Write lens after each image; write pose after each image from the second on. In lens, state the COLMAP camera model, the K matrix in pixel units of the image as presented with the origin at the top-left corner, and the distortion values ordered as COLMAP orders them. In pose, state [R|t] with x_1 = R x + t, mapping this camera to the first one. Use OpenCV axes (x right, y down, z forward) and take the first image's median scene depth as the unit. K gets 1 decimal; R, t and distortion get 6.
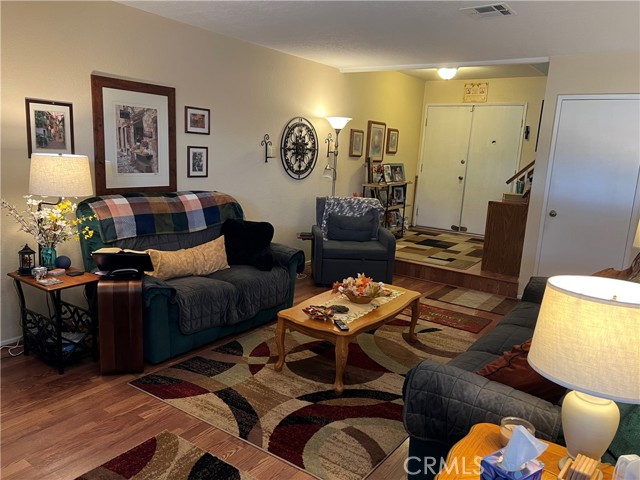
lens RADIAL K [[492.8, 0, 319.6], [0, 492.8, 240.0], [0, 0, 1]] dist [0.060151, -0.071045]
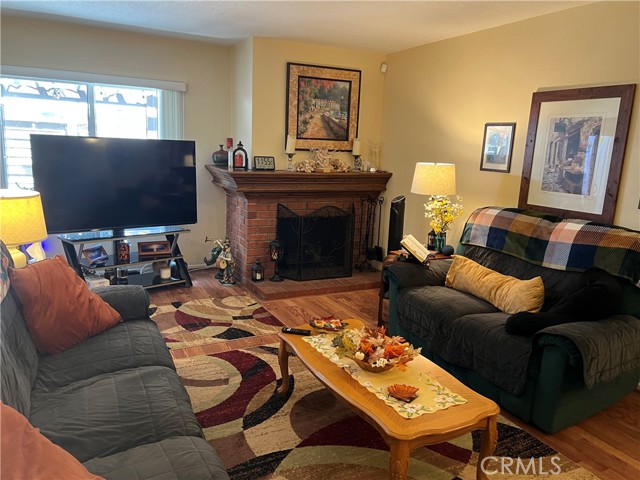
lens RADIAL K [[492.8, 0, 319.1], [0, 492.8, 241.7], [0, 0, 1]] dist [0.060151, -0.071045]
pose [[-0.455046, 0.097944, -0.885065, 0.623852], [-0.234805, 0.945557, 0.225361, -0.152734], [0.858953, 0.310368, -0.407274, 1.032136]]
